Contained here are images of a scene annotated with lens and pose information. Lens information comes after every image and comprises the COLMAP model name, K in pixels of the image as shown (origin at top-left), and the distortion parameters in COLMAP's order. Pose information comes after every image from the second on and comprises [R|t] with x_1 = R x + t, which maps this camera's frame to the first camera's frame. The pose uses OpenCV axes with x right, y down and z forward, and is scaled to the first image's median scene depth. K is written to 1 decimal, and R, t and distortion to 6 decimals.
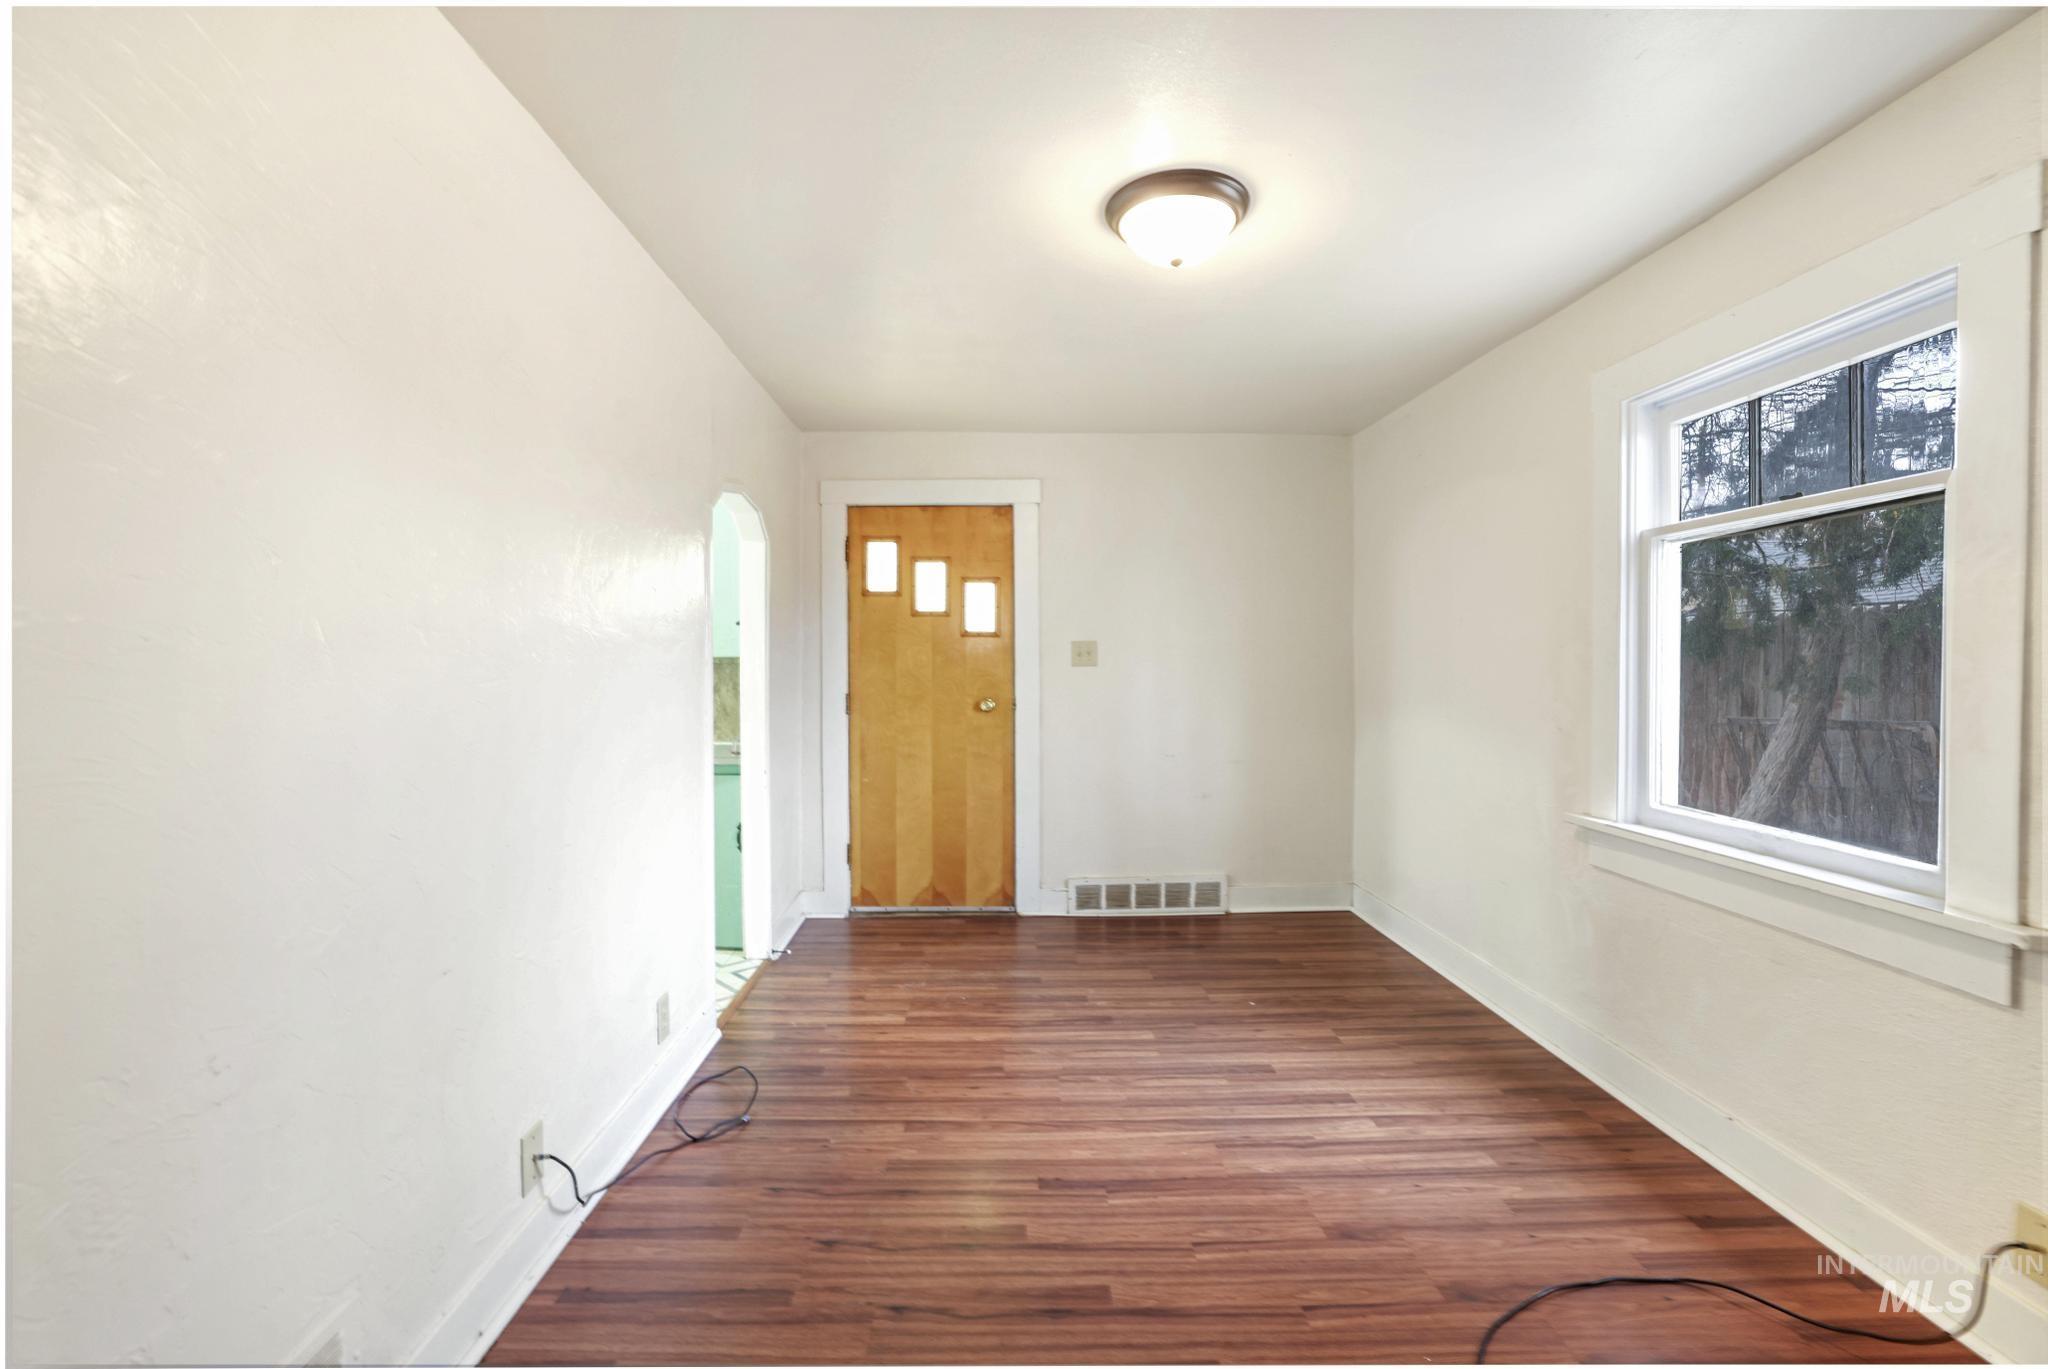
lens RADIAL K [[880.0, 0, 1023.6], [0, 880.0, 675.8], [0, 0, 1]] dist [-0.042683, 0.014293]
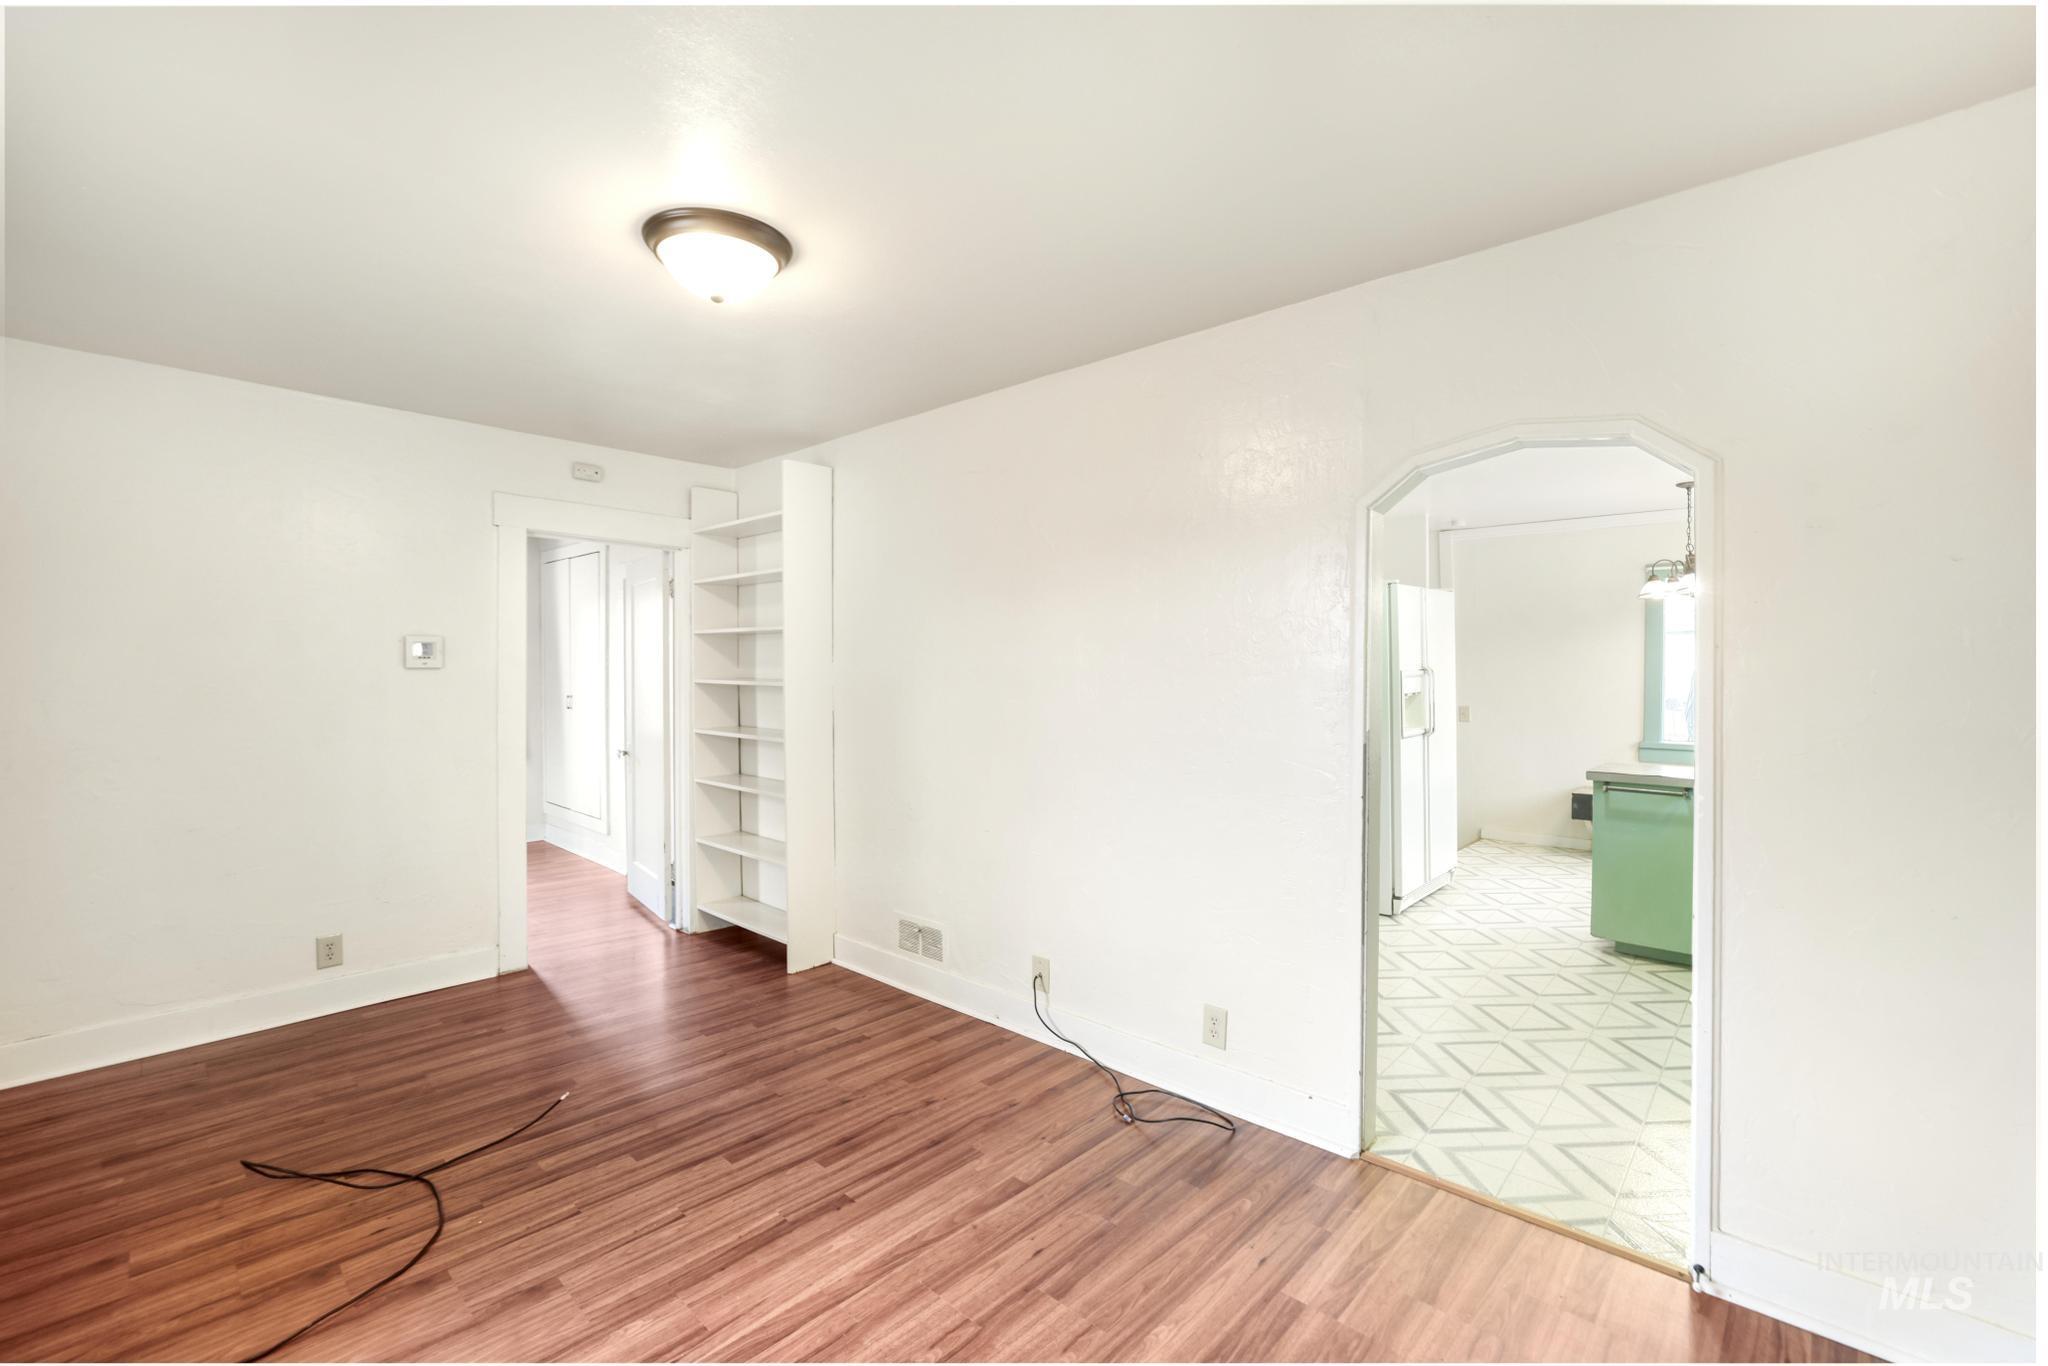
lens RADIAL K [[880.0, 0, 1011.9], [0, 880.0, 673.0], [0, 0, 1]] dist [-0.042683, 0.014293]
pose [[-0.701748, 0.004128, -0.712413, 0.619965], [-0.013233, 0.999735, 0.018828, -0.069114], [0.712302, 0.022639, -0.701508, 1.854275]]
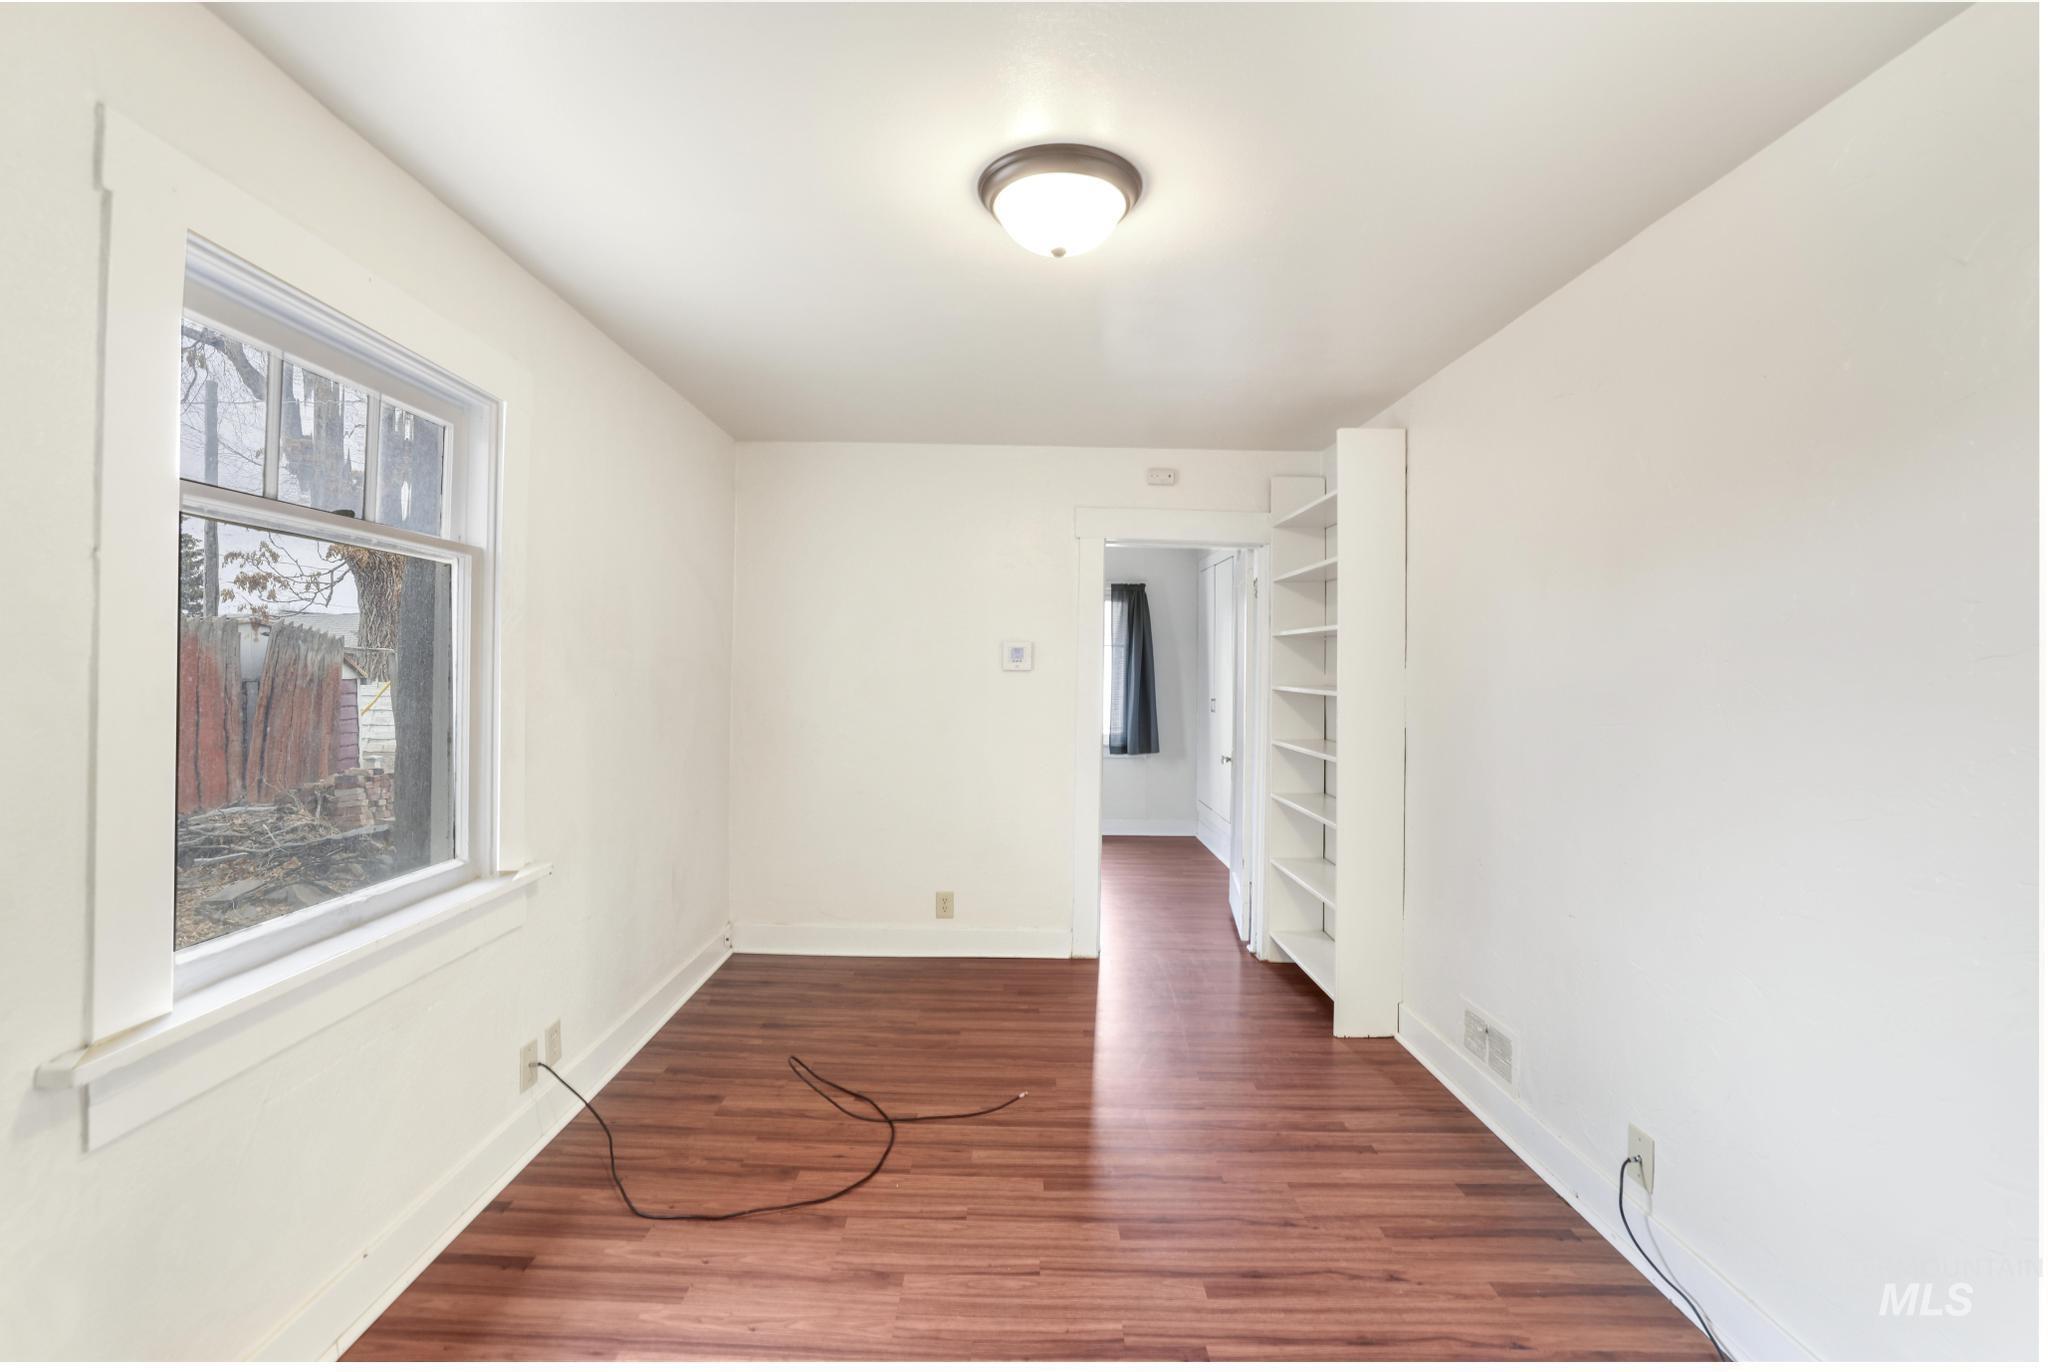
lens RADIAL K [[880.0, 0, 1008.2], [0, 880.0, 675.4], [0, 0, 1]] dist [-0.042683, 0.014293]
pose [[-0.999496, -0.012118, 0.029340, 0.187838], [-0.011390, 0.999626, 0.024873, -0.069258], [-0.029631, 0.024526, -0.999260, 1.792509]]
